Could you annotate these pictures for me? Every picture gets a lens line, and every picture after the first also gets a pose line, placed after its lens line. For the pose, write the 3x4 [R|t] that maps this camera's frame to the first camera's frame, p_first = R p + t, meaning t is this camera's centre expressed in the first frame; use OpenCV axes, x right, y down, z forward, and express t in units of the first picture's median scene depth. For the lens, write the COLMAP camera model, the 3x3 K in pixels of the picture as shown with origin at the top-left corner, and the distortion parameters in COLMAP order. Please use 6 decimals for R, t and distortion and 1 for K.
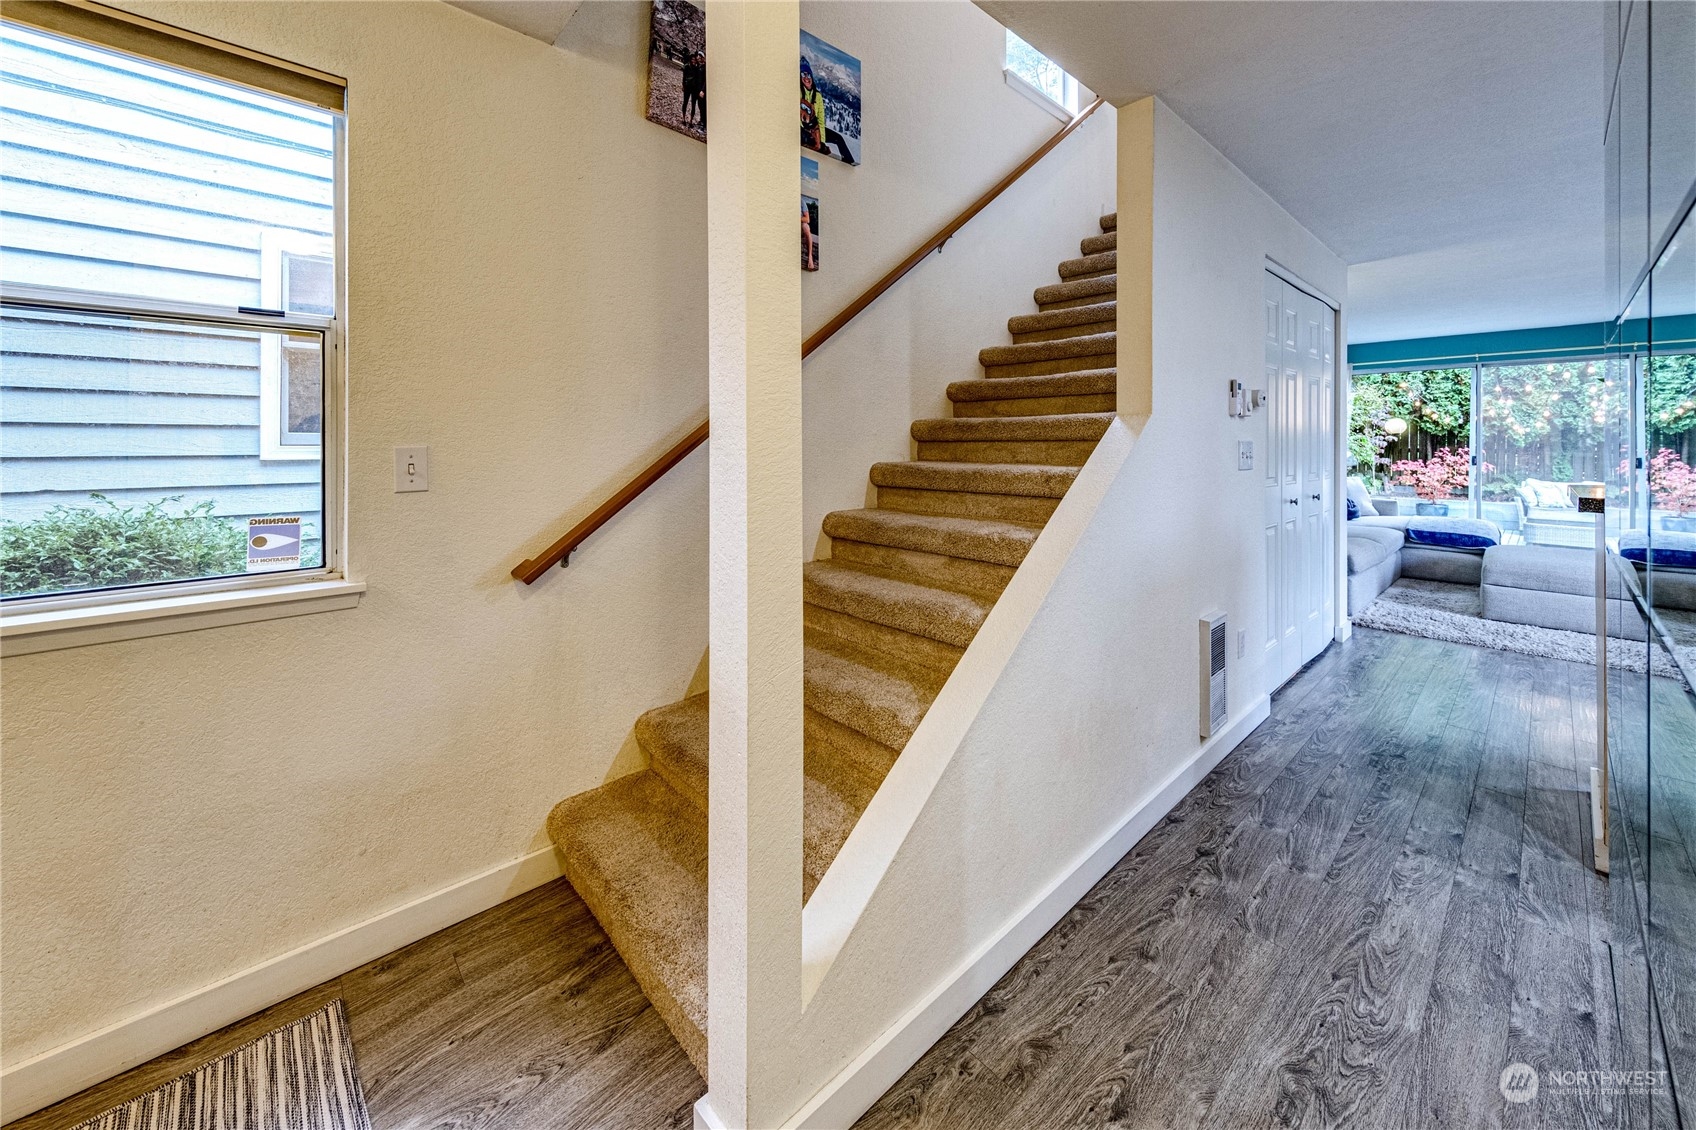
lens RADIAL K [[683.2, 0, 869.7], [0, 683.2, 437.8], [0, 0, 1]] dist [0.009830, -0.000854]
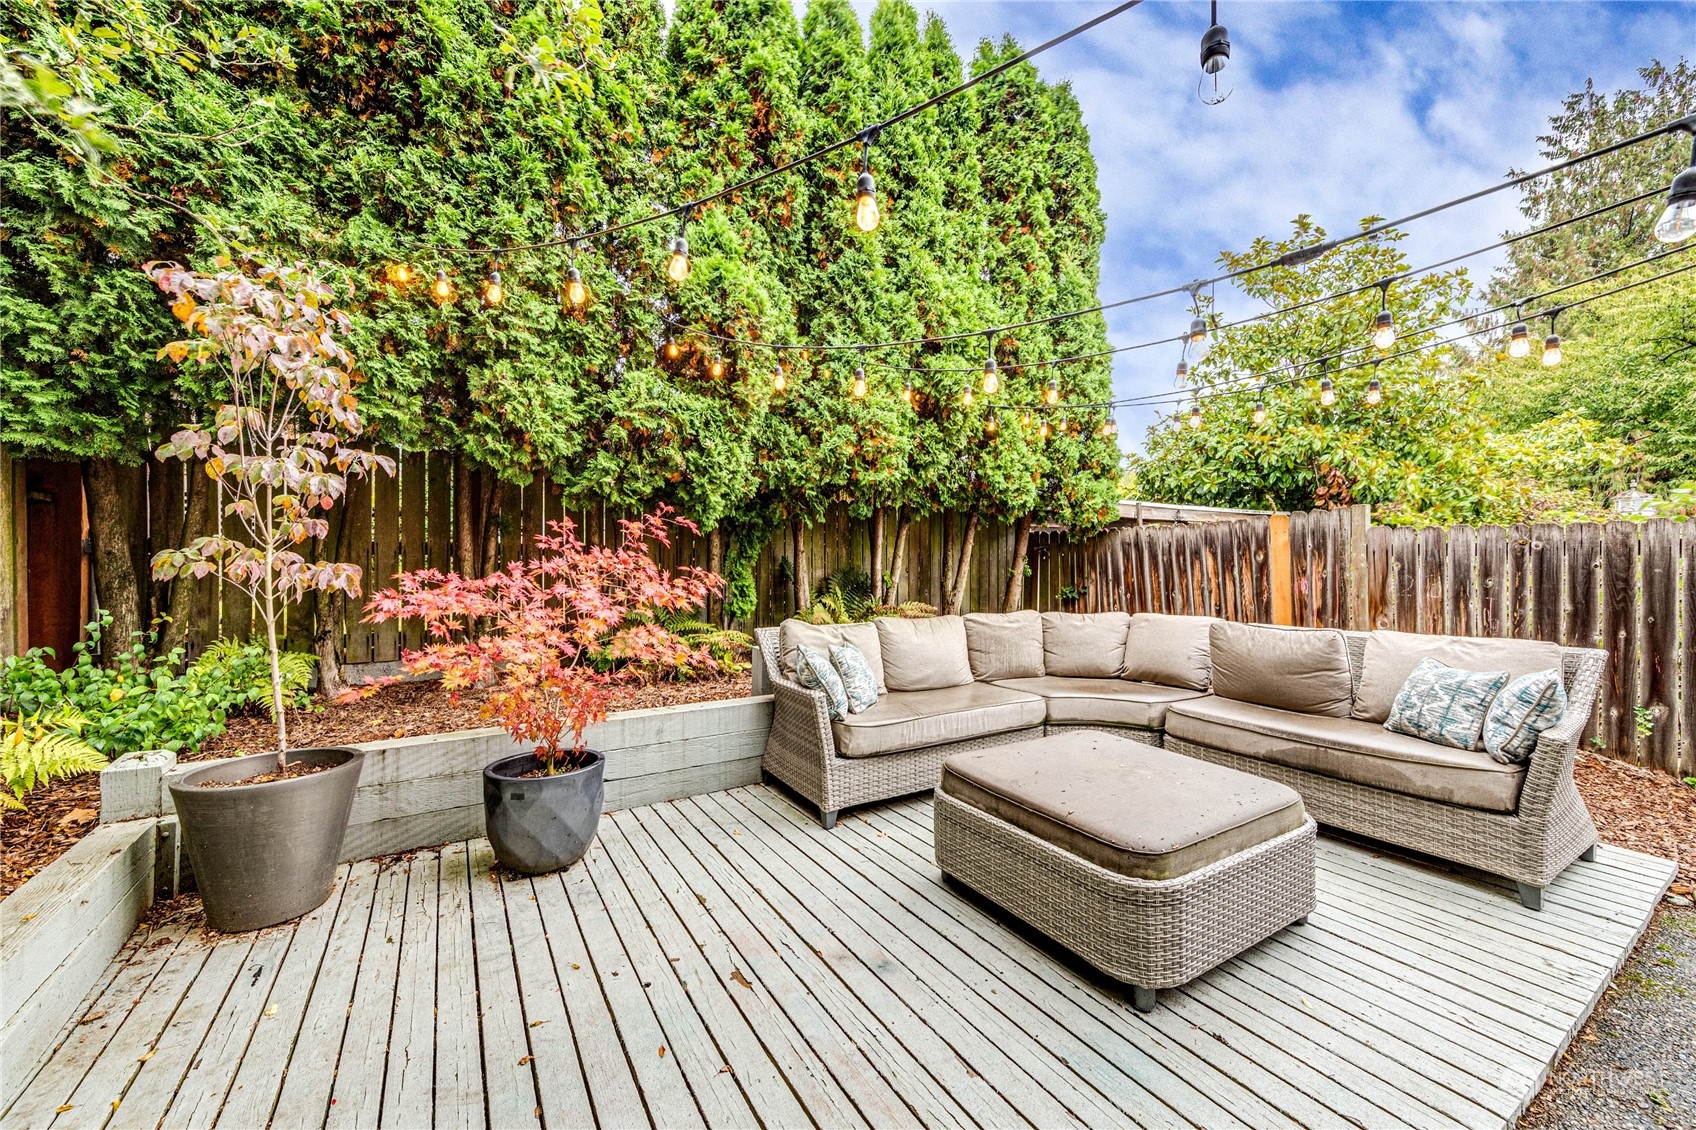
lens RADIAL K [[683.2, 0, 882.0], [0, 683.2, 560.9], [0, 0, 1]] dist [0.009830, -0.000854]
pose [[0.224808, 0.006645, 0.974380, 1.211367], [0.003746, 0.999963, -0.007683, 0.064690], [-0.974396, 0.005378, 0.224775, 1.635274]]
